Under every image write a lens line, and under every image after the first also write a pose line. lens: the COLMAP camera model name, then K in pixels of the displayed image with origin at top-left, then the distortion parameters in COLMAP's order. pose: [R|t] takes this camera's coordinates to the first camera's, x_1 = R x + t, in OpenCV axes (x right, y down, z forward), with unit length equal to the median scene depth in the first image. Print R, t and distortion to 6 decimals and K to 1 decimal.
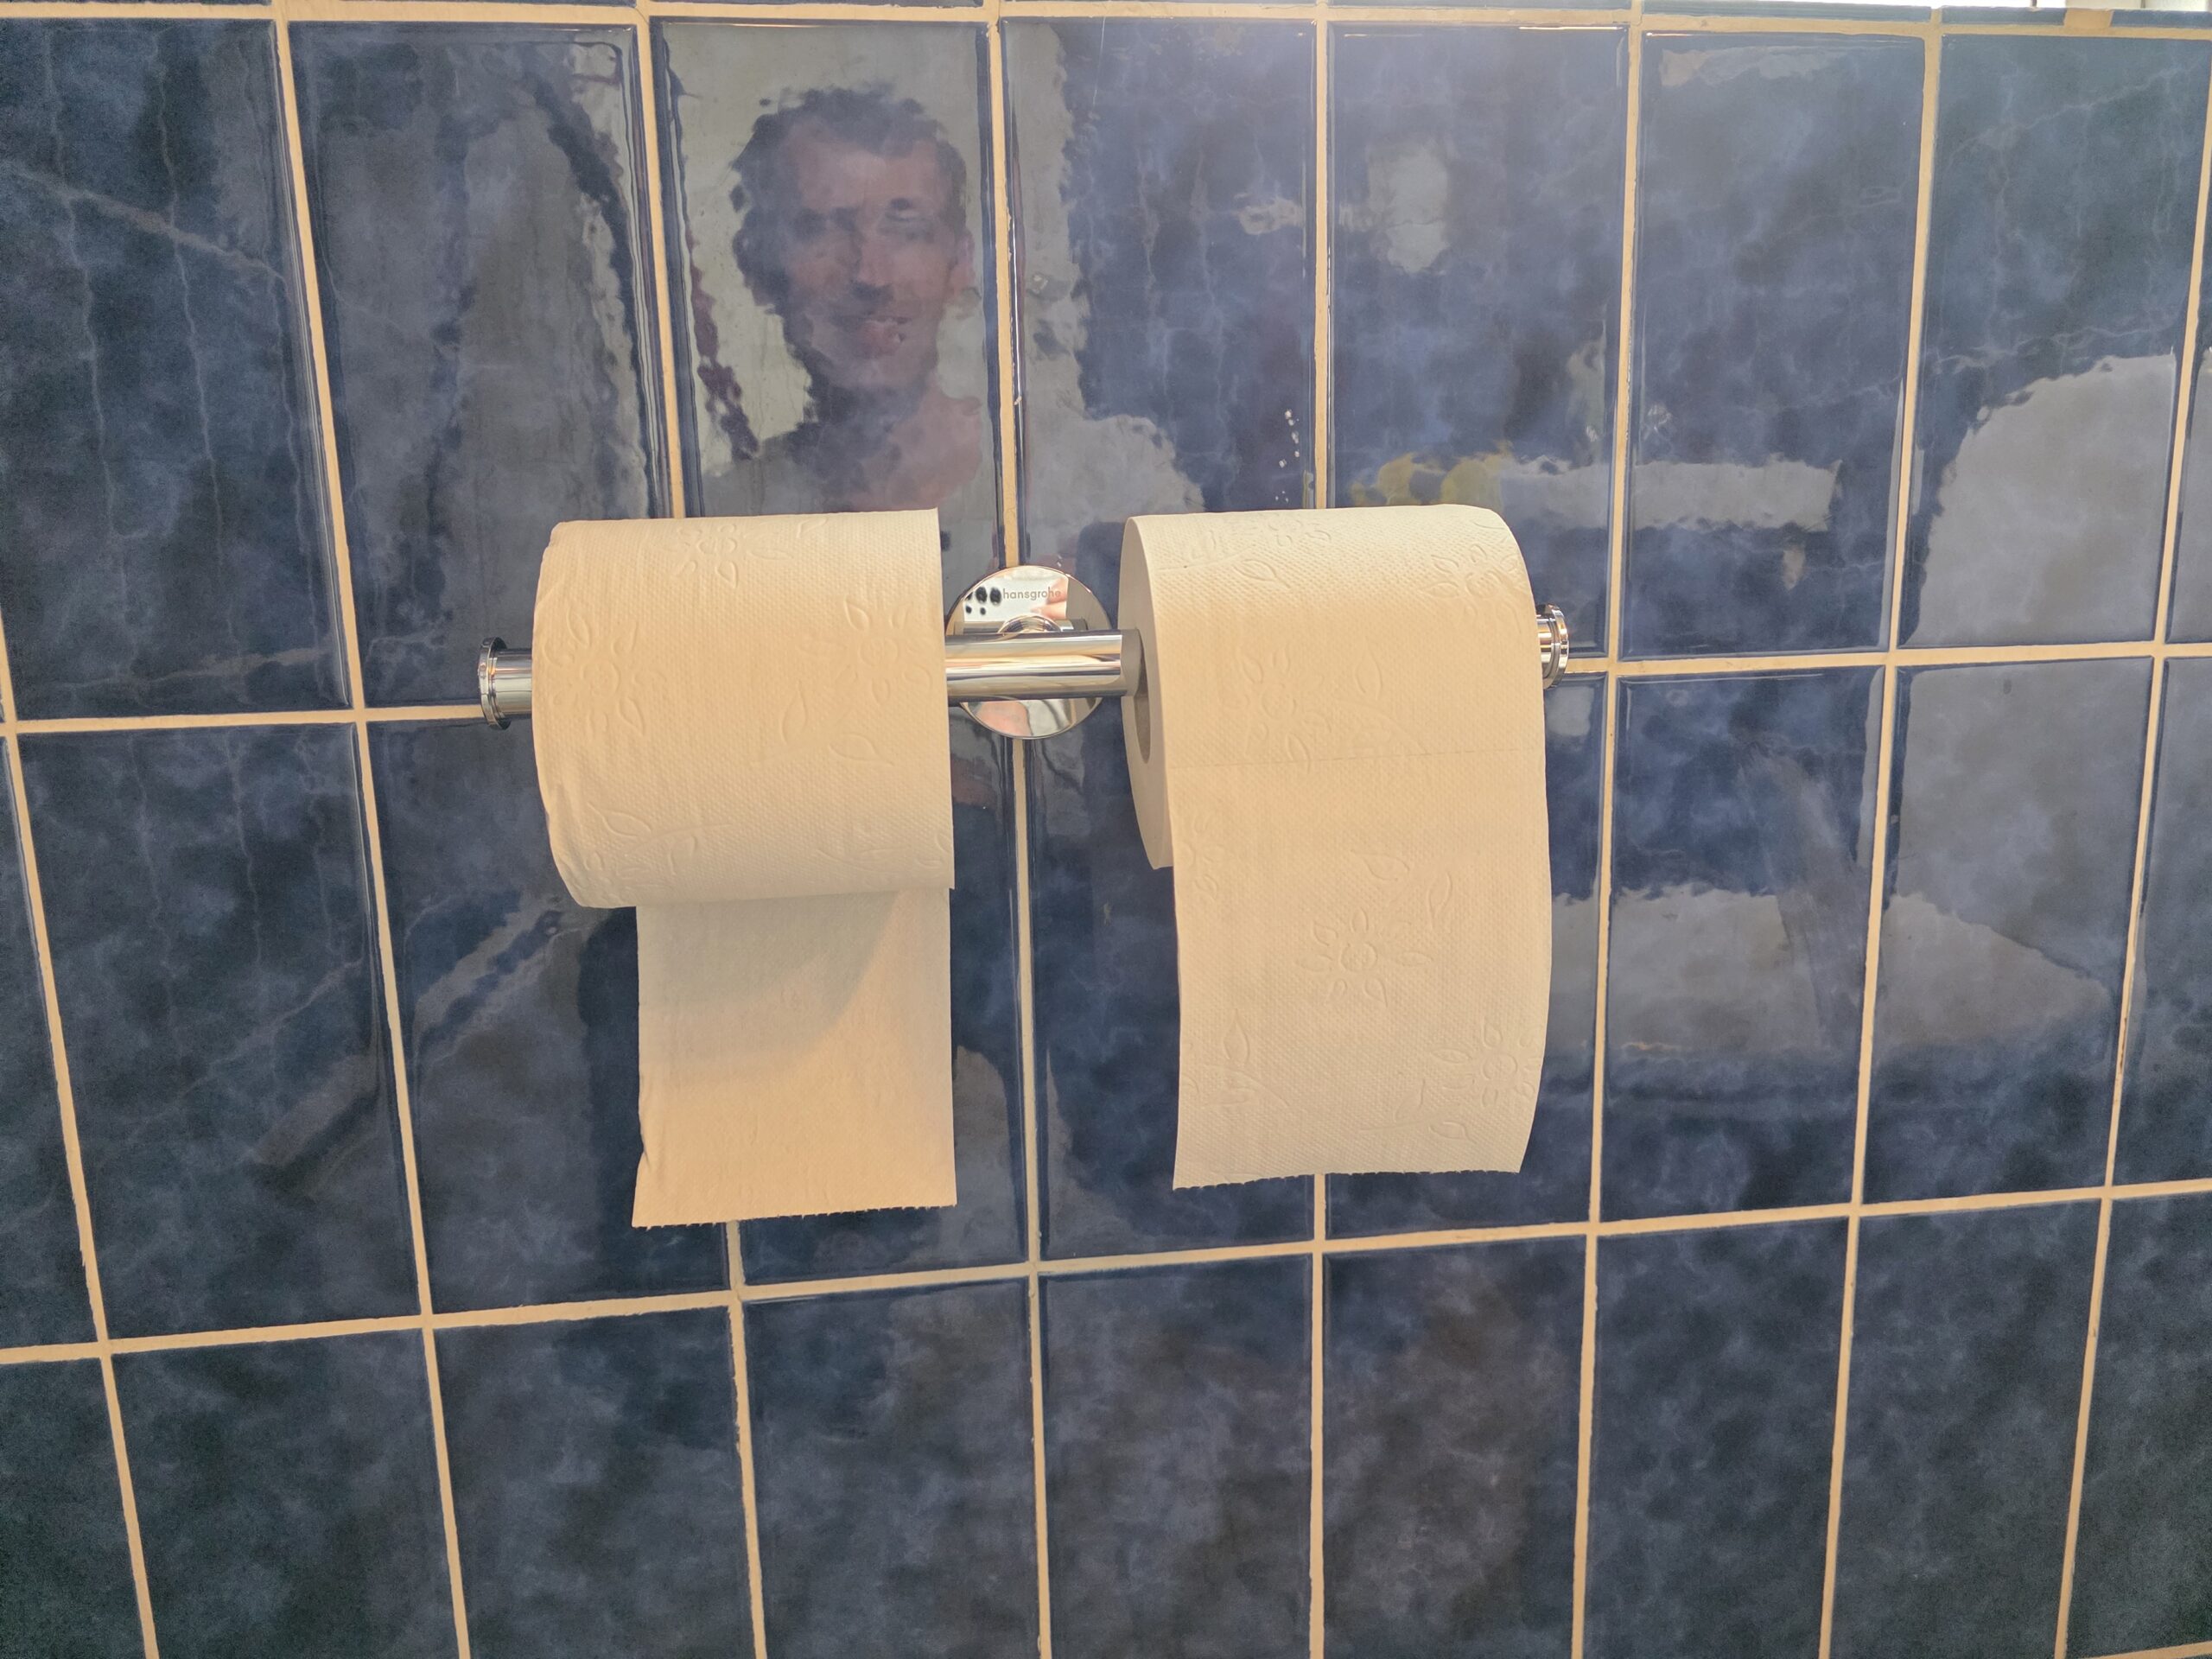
lens RADIAL K [[1540.3, 0, 1106.0], [0, 1540.3, 829.5], [0, 0, 1]] dist [0.029655, -0.045743]
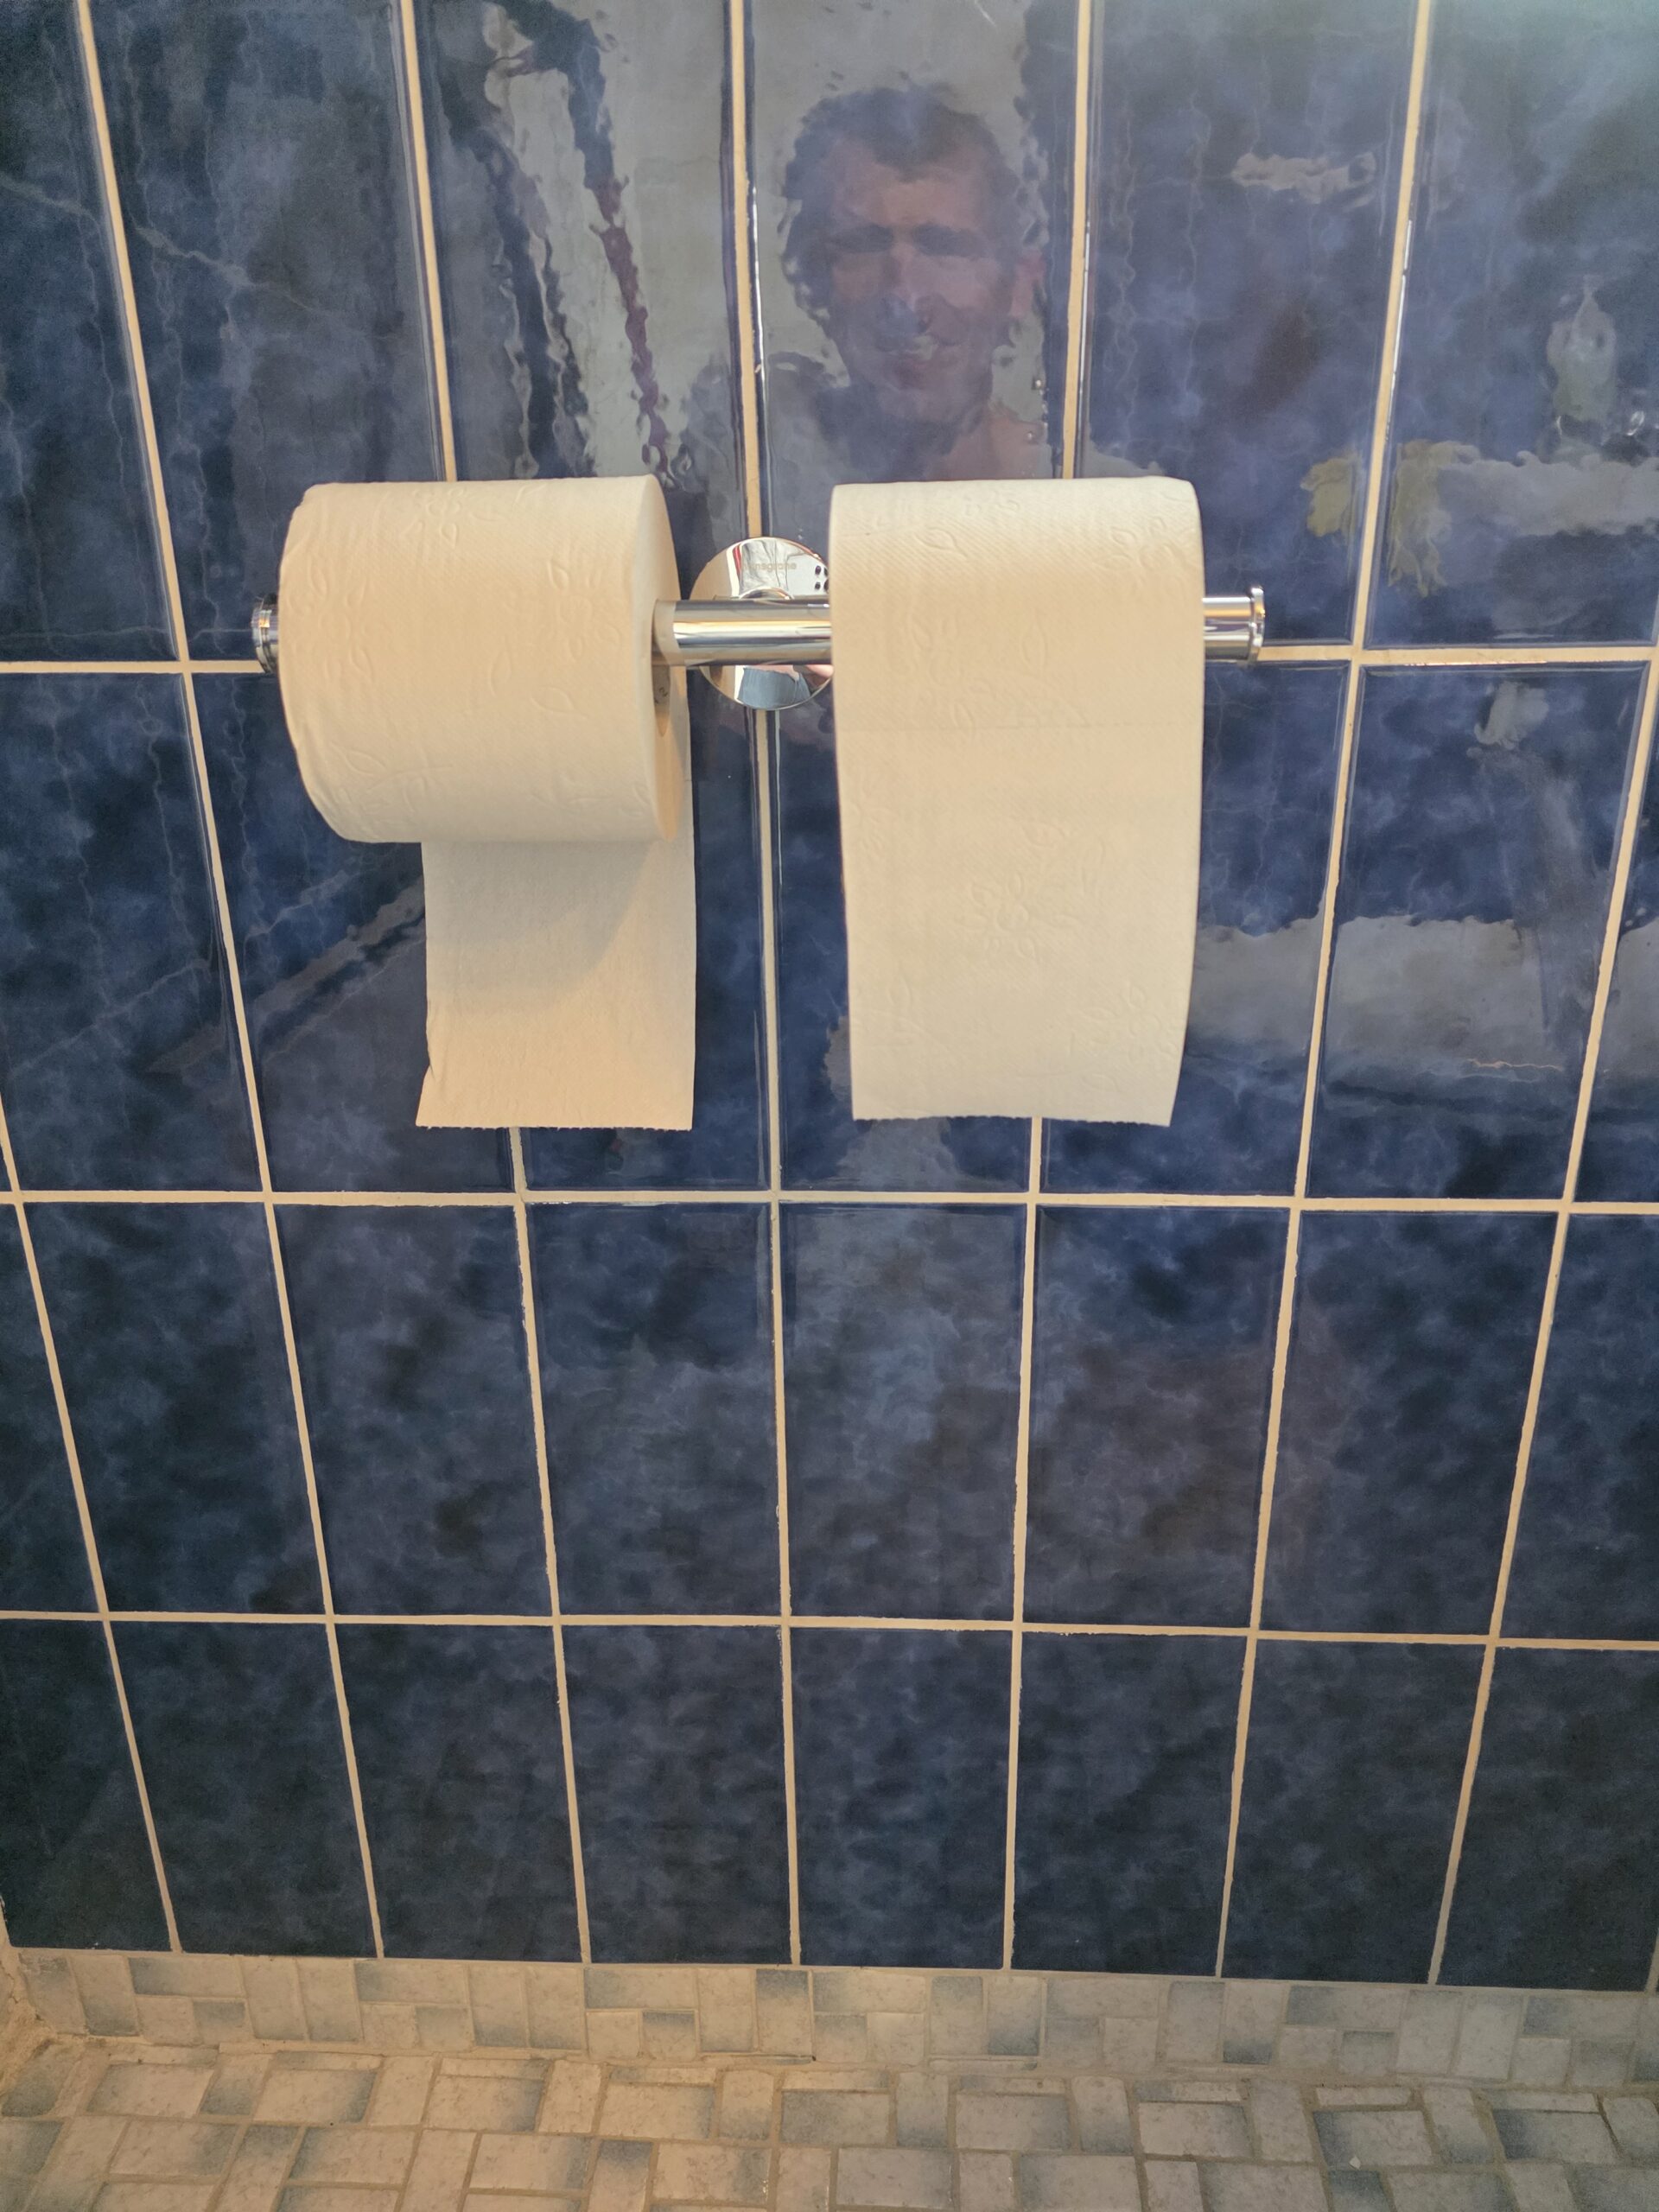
lens RADIAL K [[1514.7, 0, 840.8], [0, 1514.7, 1115.2], [0, 0, 1]] dist [0.036556, -0.040023]
pose [[0.987058, 0.068783, -0.144865, 0.163574], [-0.042886, 0.983663, 0.174837, 0.030634], [0.154524, -0.166362, 0.973882, -0.067162]]
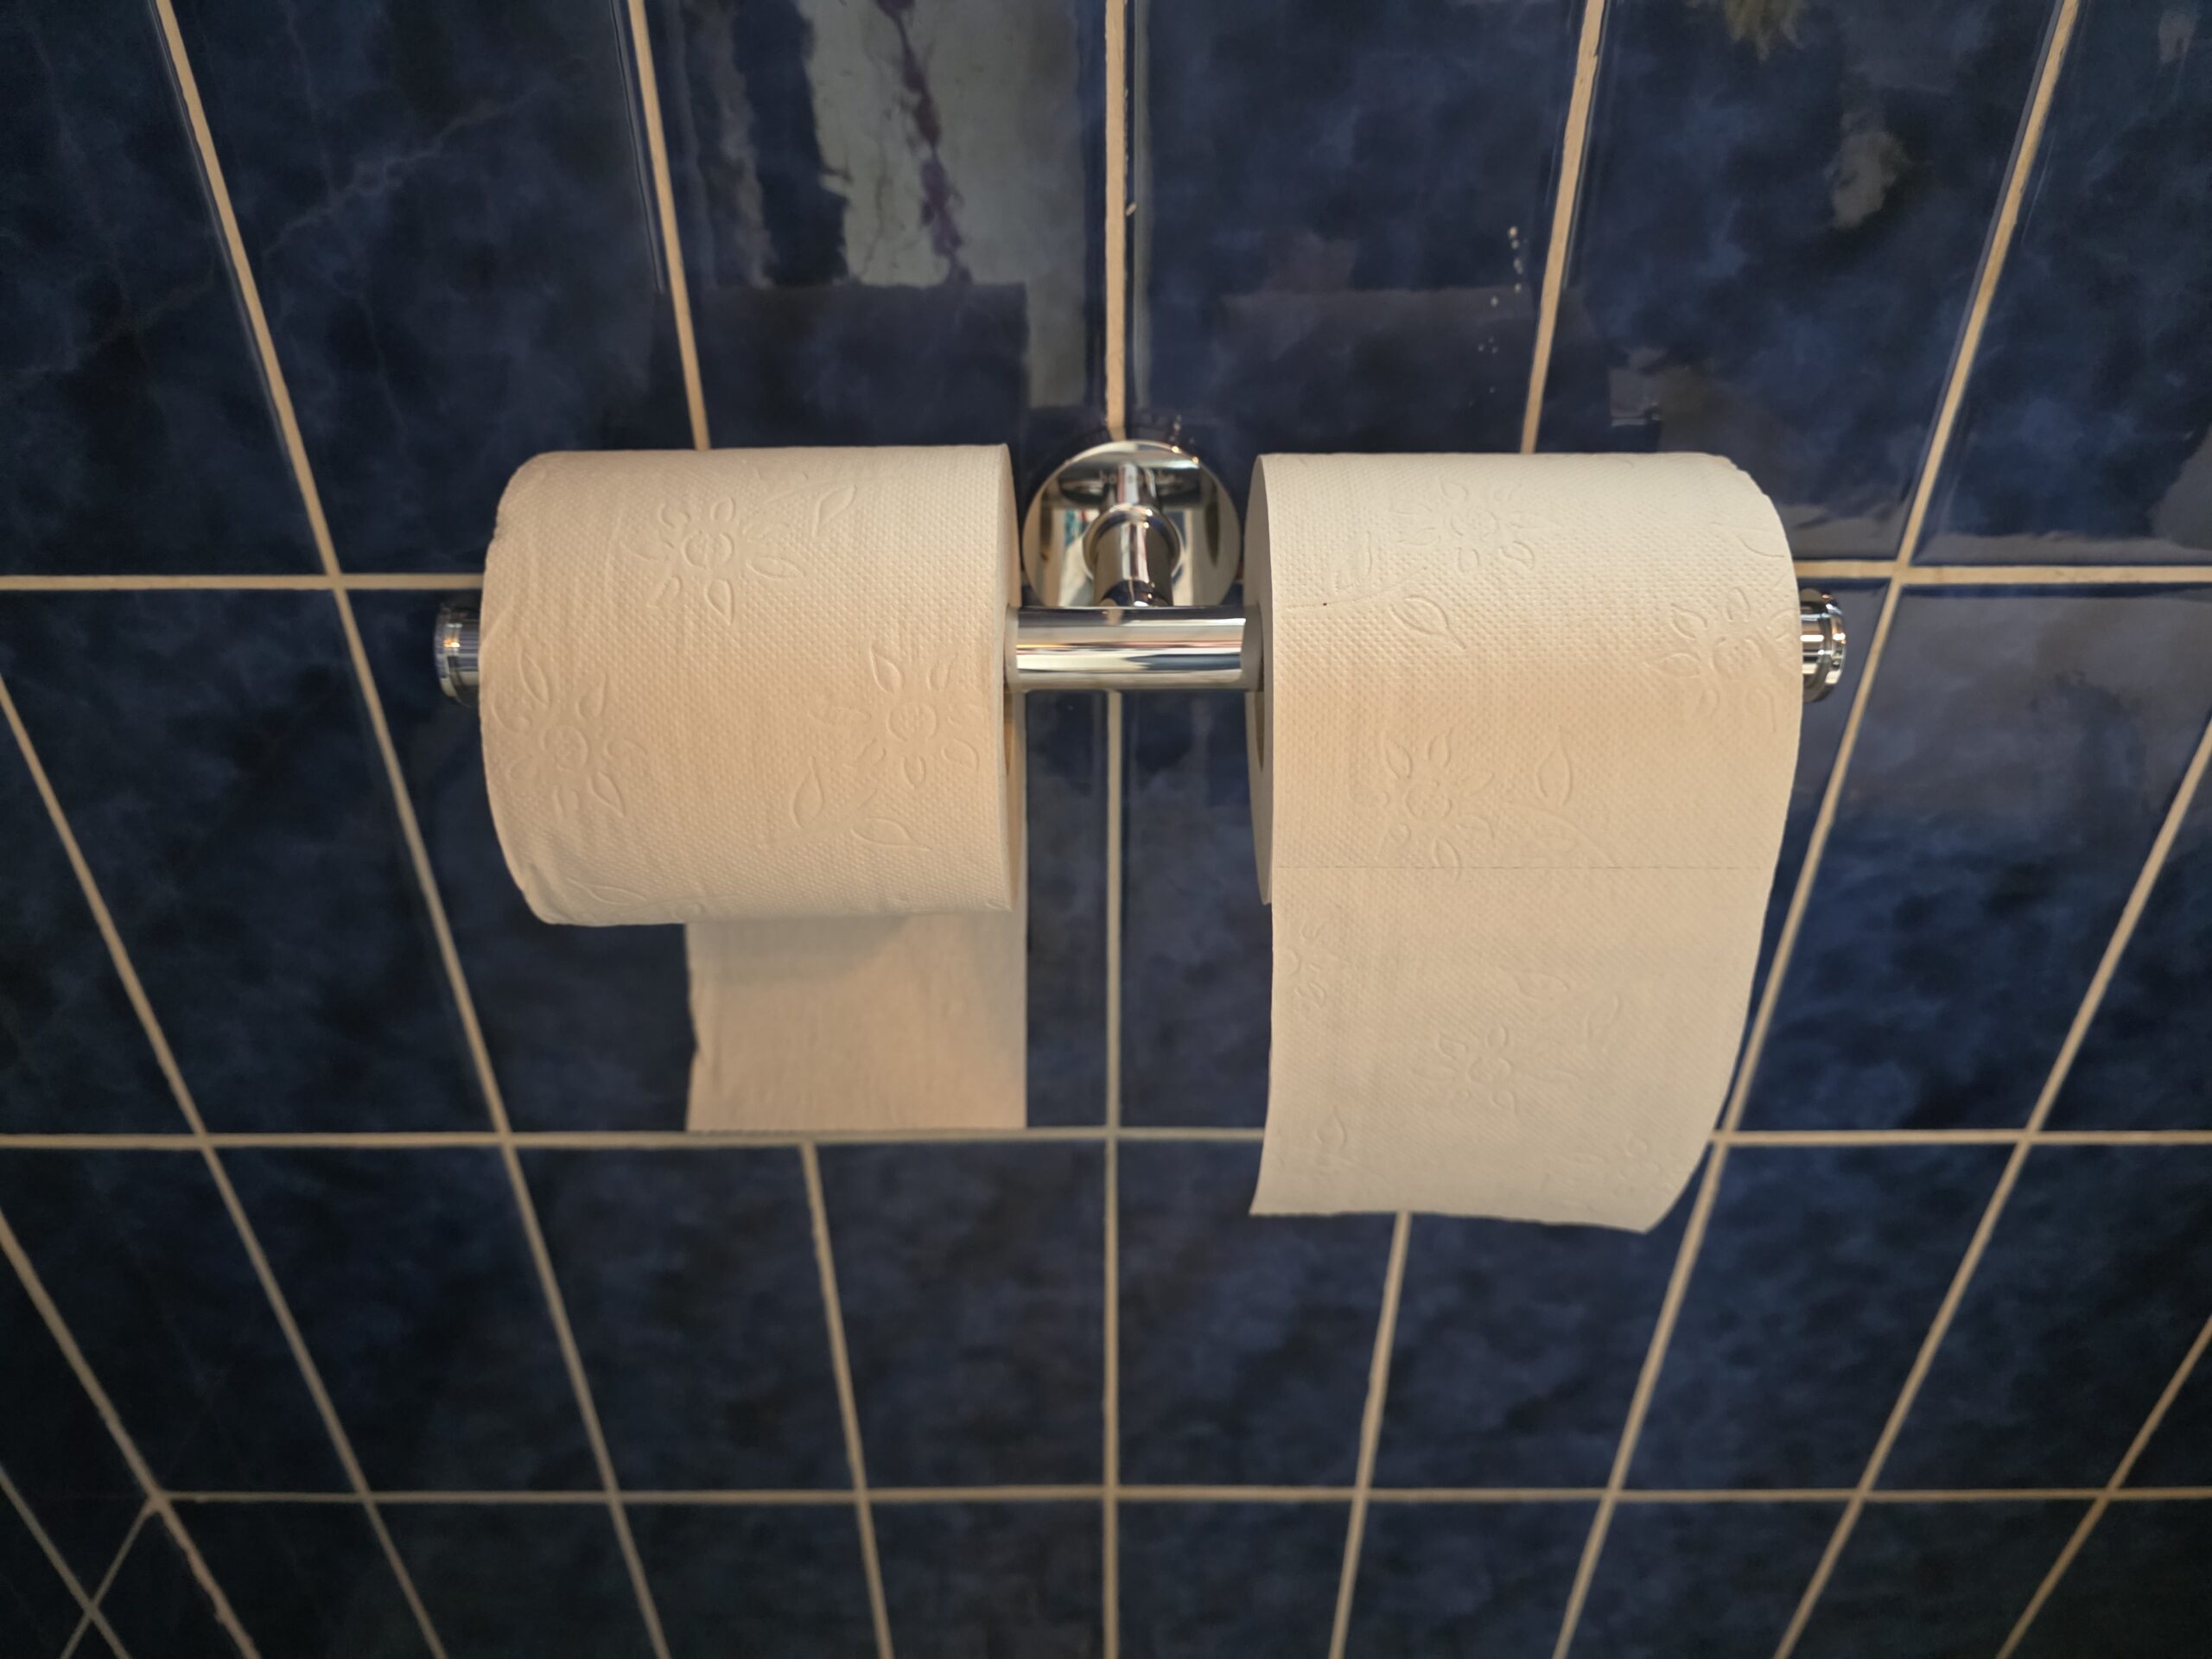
lens RADIAL K [[1540.9, 0, 1095.8], [0, 1540.9, 827.7], [0, 0, 1]] dist [0.022101, -0.043388]
pose [[0.992332, 0.084784, -0.089933, 0.013318], [-0.041591, 0.914256, 0.402996, -0.283595], [0.116389, -0.396165, 0.910772, 0.210908]]
